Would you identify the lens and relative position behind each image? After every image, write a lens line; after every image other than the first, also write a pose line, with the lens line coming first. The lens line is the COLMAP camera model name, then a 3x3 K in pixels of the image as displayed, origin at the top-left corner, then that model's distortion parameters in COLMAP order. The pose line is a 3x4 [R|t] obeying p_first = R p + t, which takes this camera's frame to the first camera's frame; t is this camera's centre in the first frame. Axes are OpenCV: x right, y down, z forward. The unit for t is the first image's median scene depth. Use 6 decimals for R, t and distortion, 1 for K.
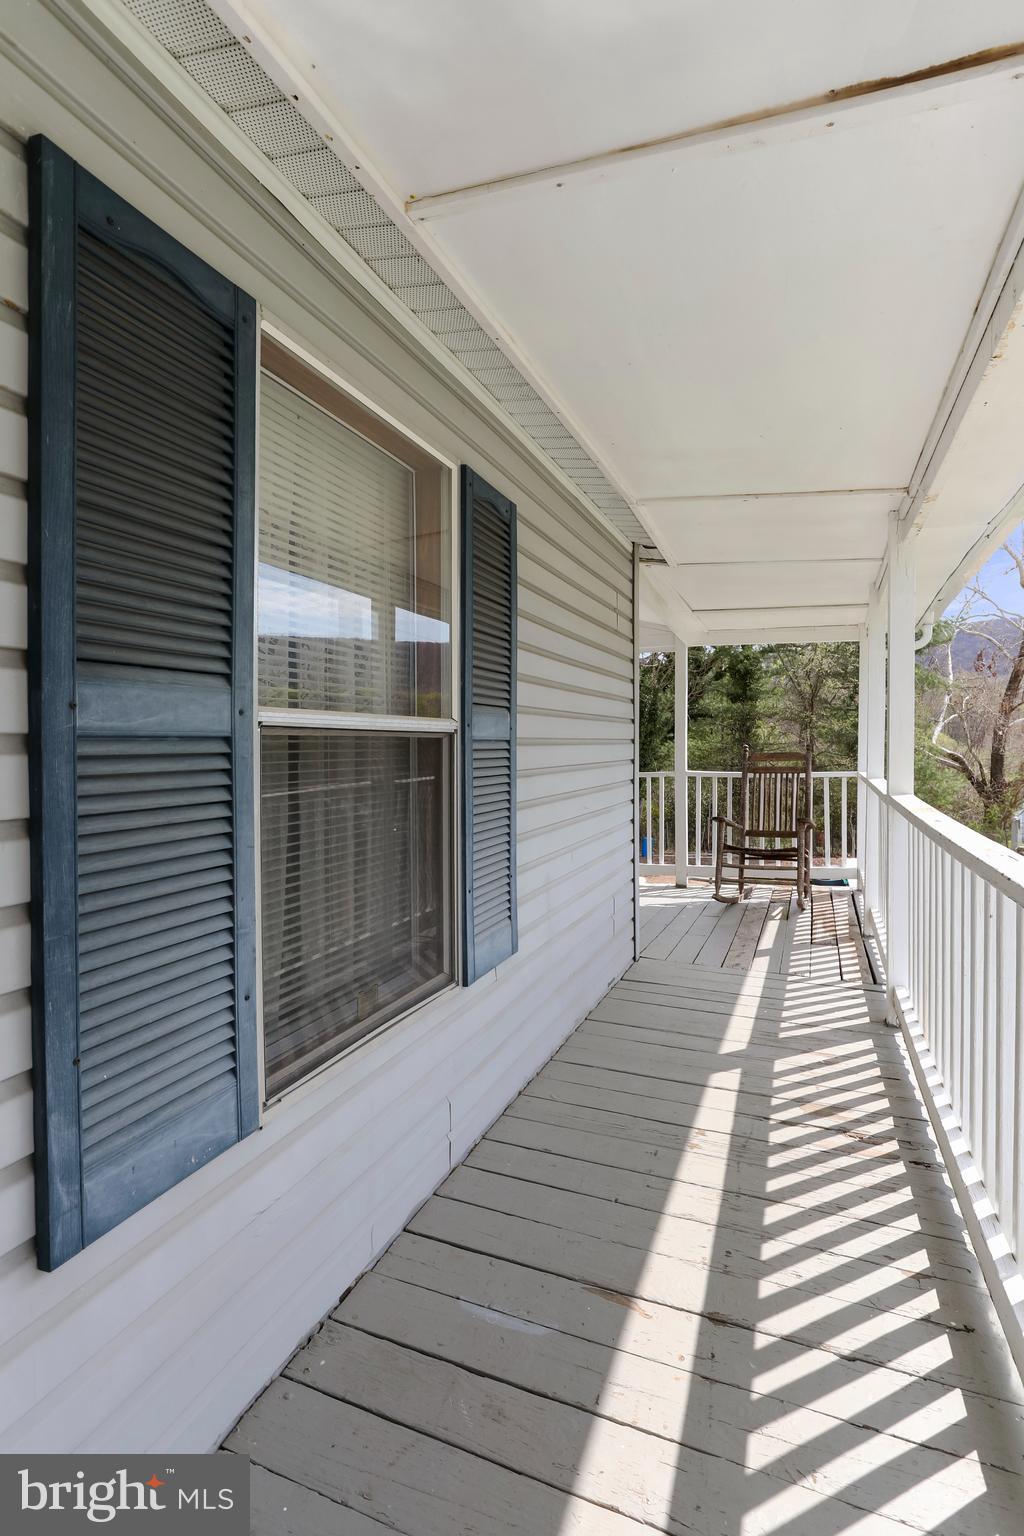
lens RADIAL K [[751.9, 0, 512.0], [0, 751.9, 768.0], [0, 0, 1]] dist [-0.020331, 0.001377]
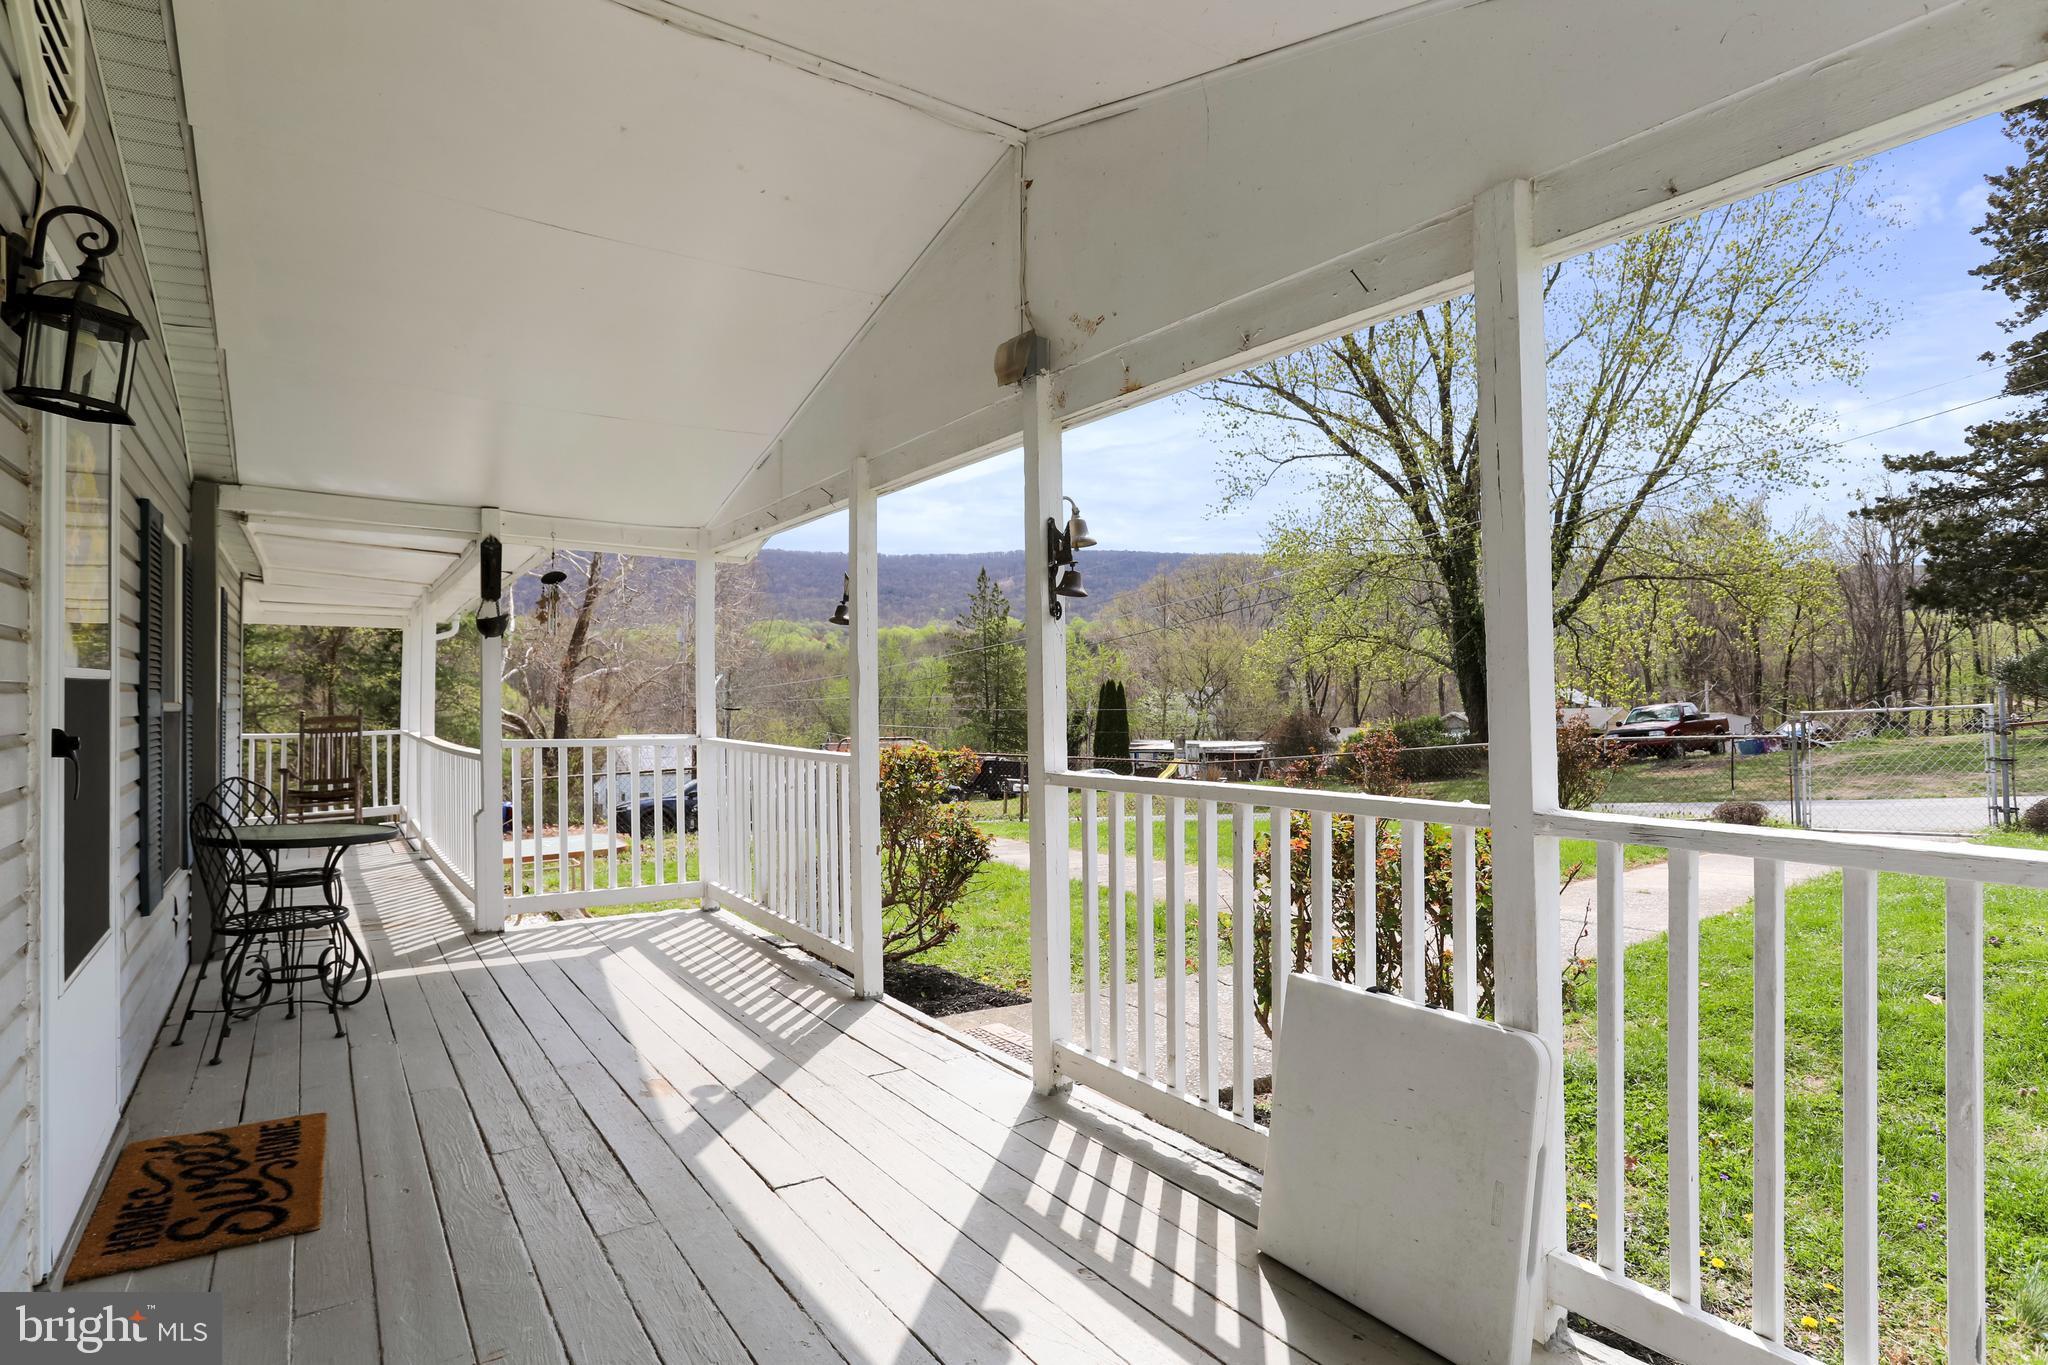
lens RADIAL K [[1091.9, 0, 1024.0], [0, 1091.9, 682.5], [0, 0, 1]] dist [-0.055827, 0.000182]
pose [[0.571417, 0.002121, 0.820657, -0.359658], [0.042012, 0.998610, -0.031833, 0.023197], [-0.819584, 0.052668, 0.570534, -0.769462]]
